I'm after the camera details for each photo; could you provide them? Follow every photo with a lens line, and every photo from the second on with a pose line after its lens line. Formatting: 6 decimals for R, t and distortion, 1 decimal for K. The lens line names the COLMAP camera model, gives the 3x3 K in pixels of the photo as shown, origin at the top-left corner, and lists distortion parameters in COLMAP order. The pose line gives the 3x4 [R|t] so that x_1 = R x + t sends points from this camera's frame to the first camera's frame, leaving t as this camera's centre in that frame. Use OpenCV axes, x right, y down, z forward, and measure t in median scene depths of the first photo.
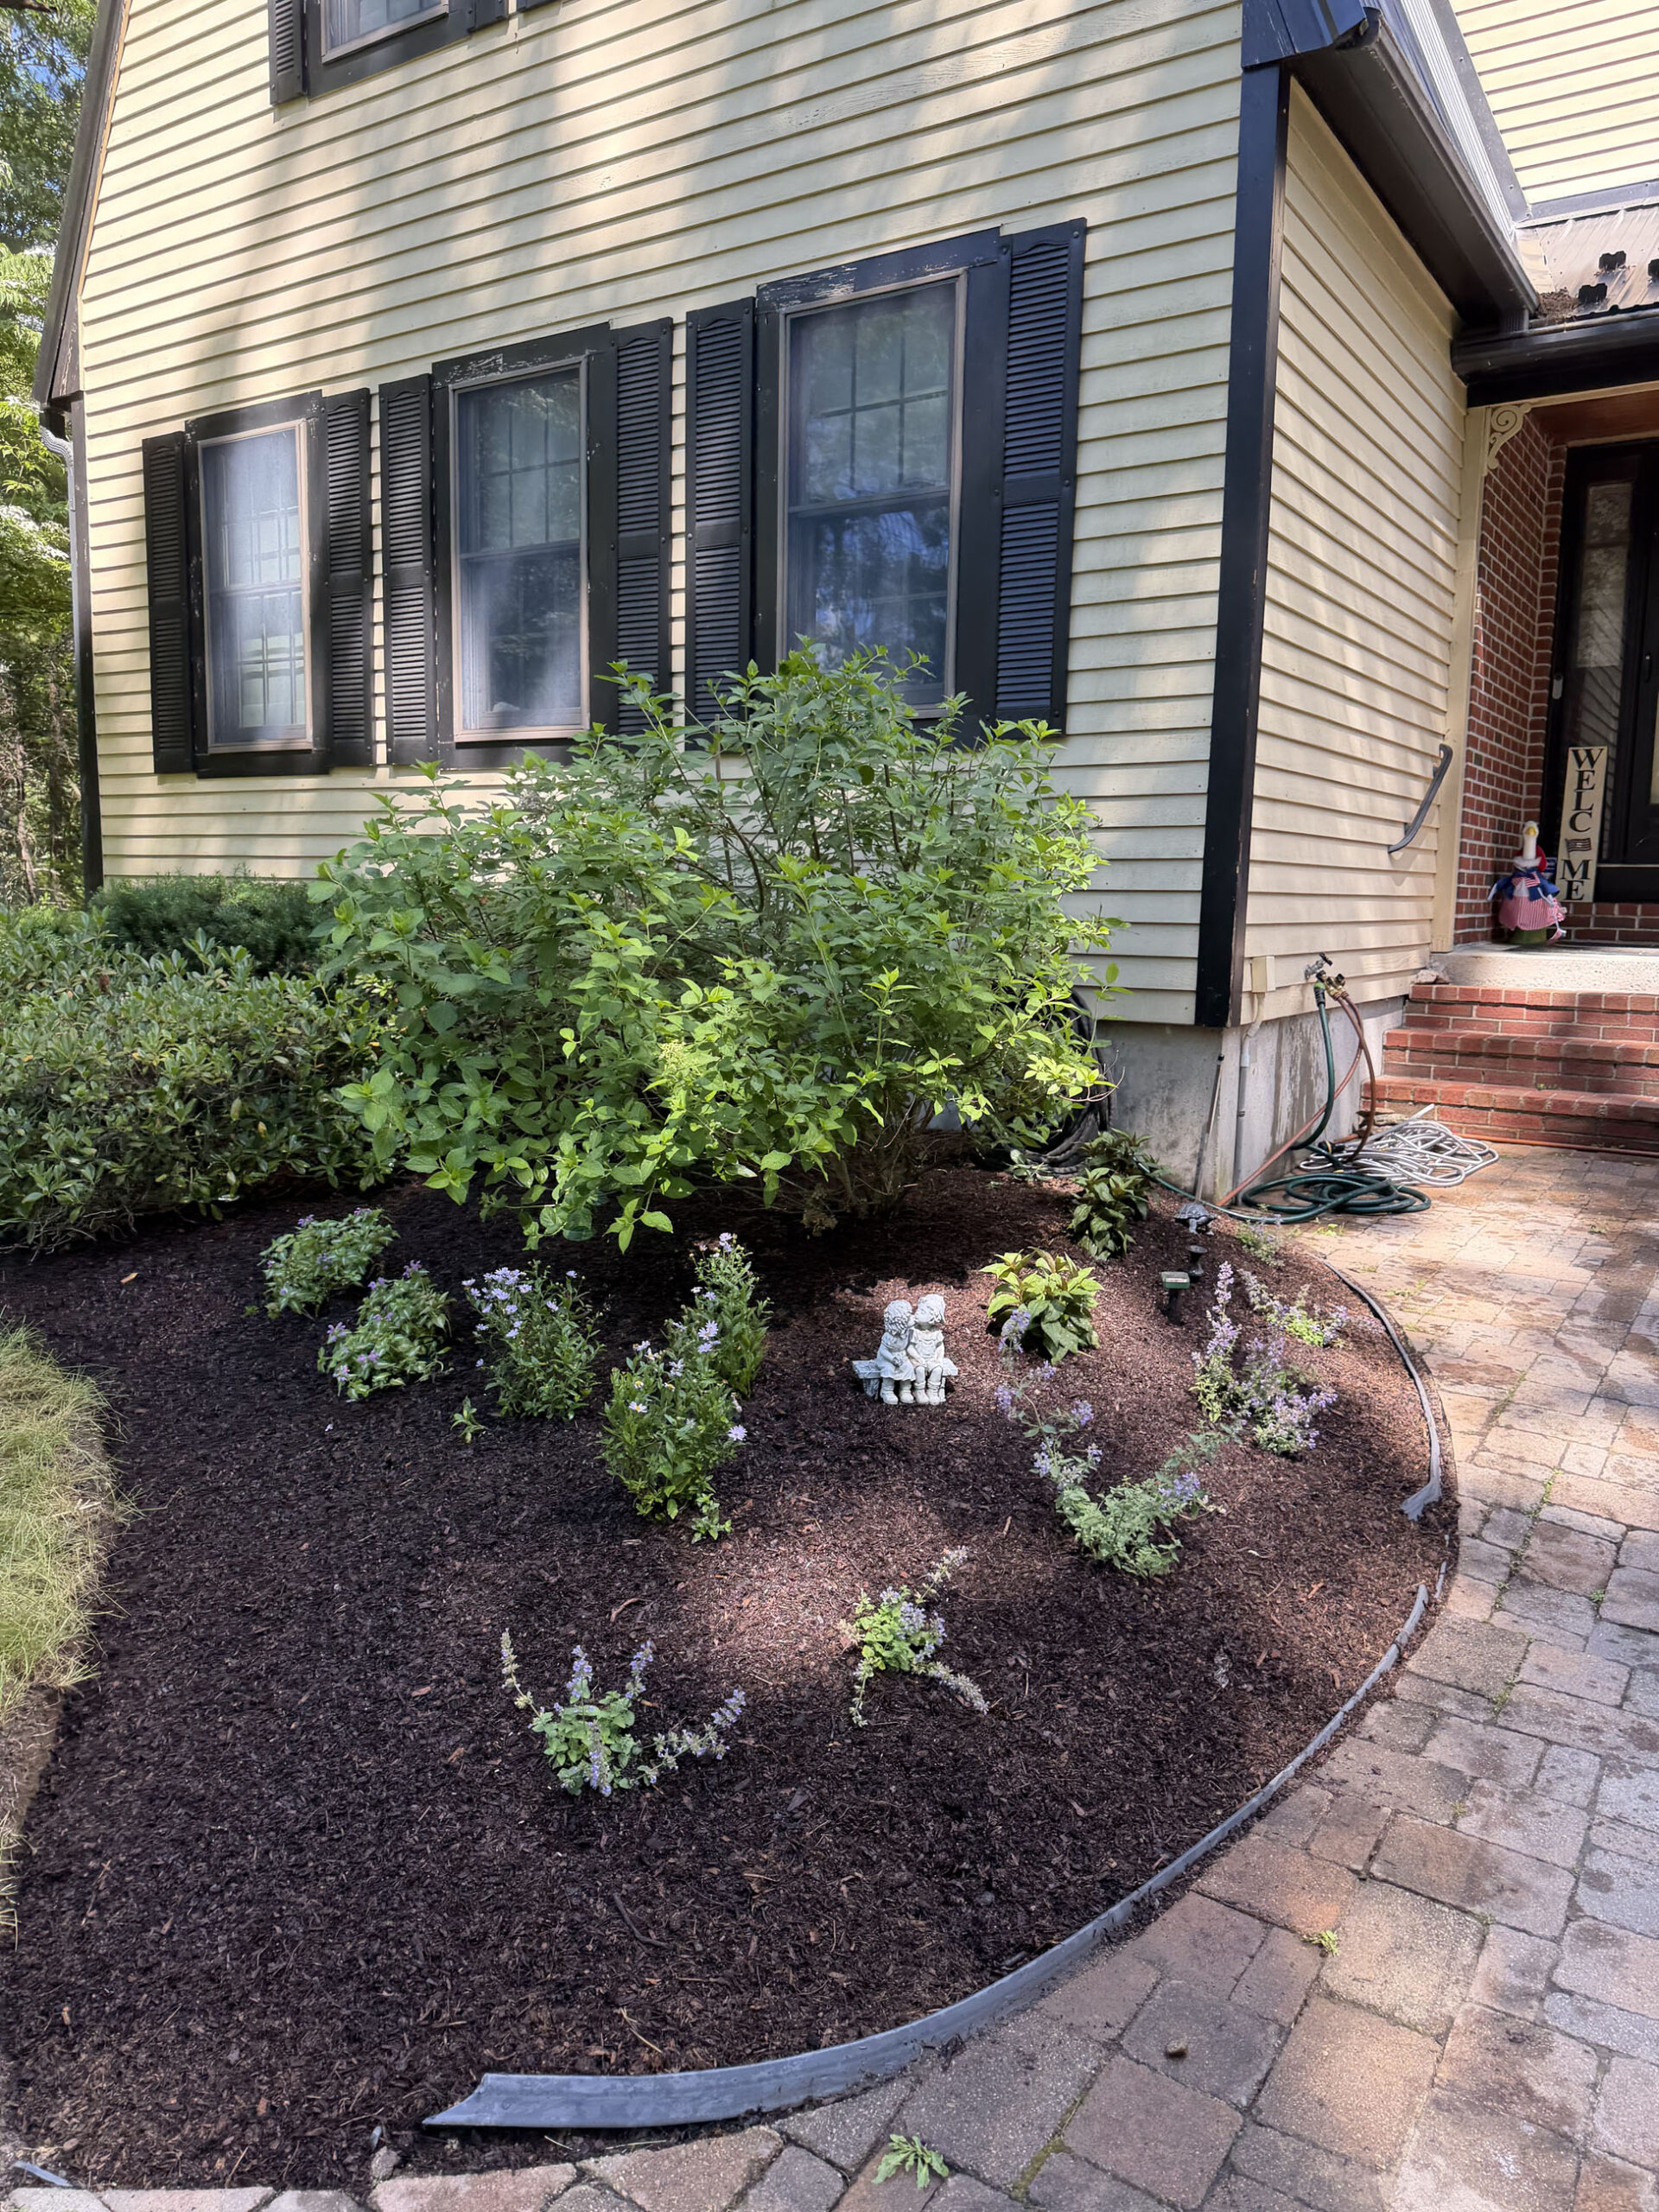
lens RADIAL K [[1558.3, 0, 825.3], [0, 1558.3, 1106.0], [0, 0, 1]] dist [0.026205, -0.030762]
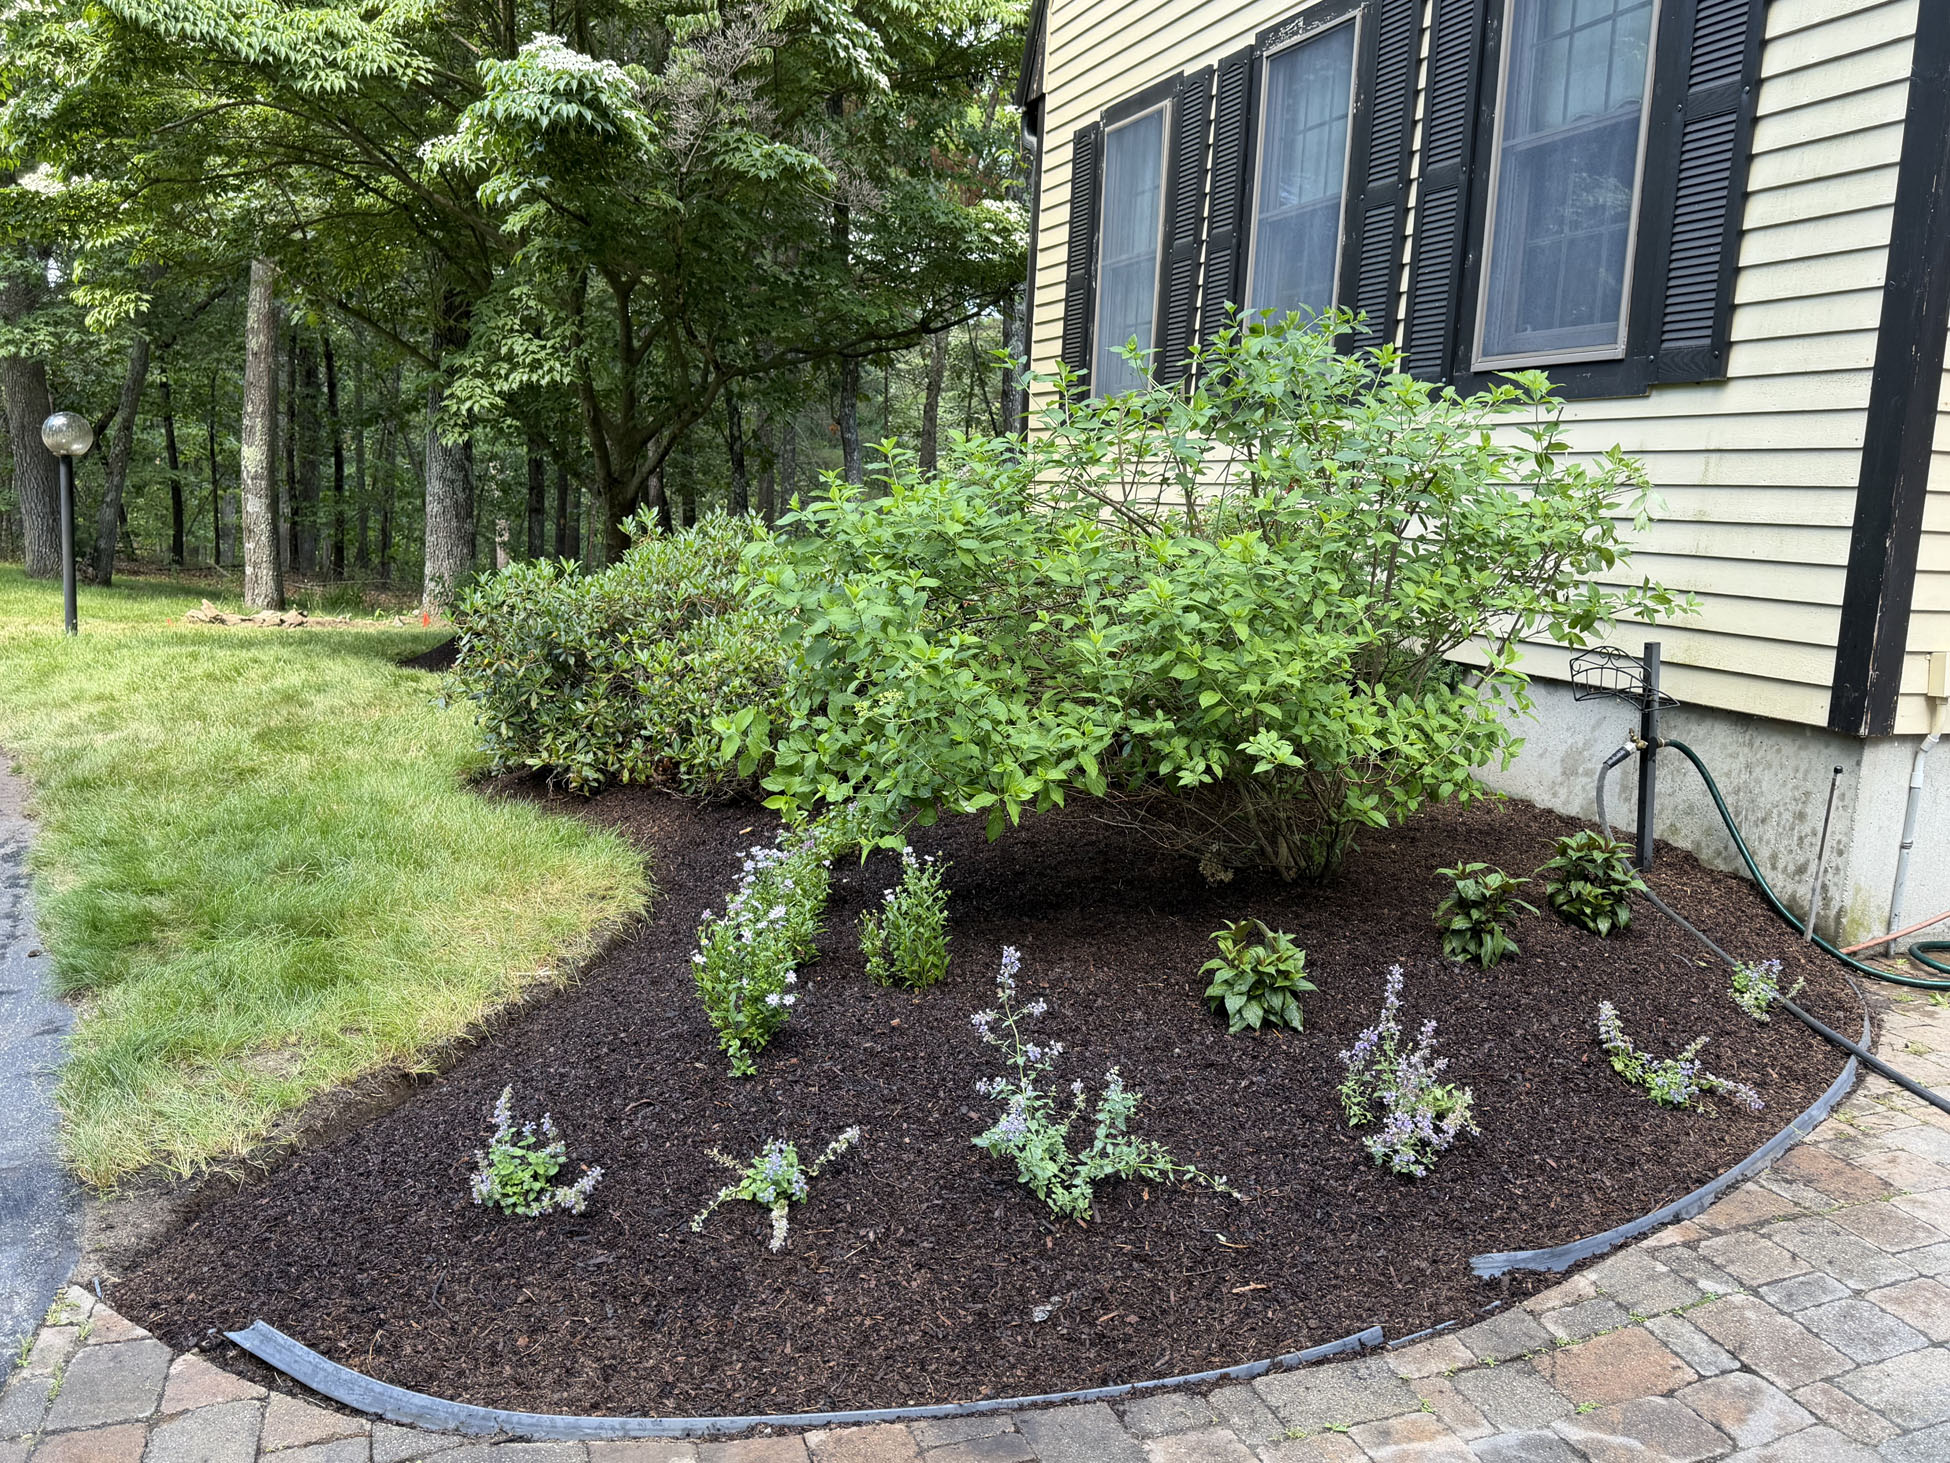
lens RADIAL K [[1619.1, 0, 969.8], [0, 1619.1, 731.8], [0, 0, 1]] dist [0.023673, -0.026693]
pose [[0.795058, 0.106979, -0.597025, 0.387381], [-0.113009, 0.993214, 0.027477, -0.021650], [0.595913, 0.045623, 0.801752, 0.039217]]
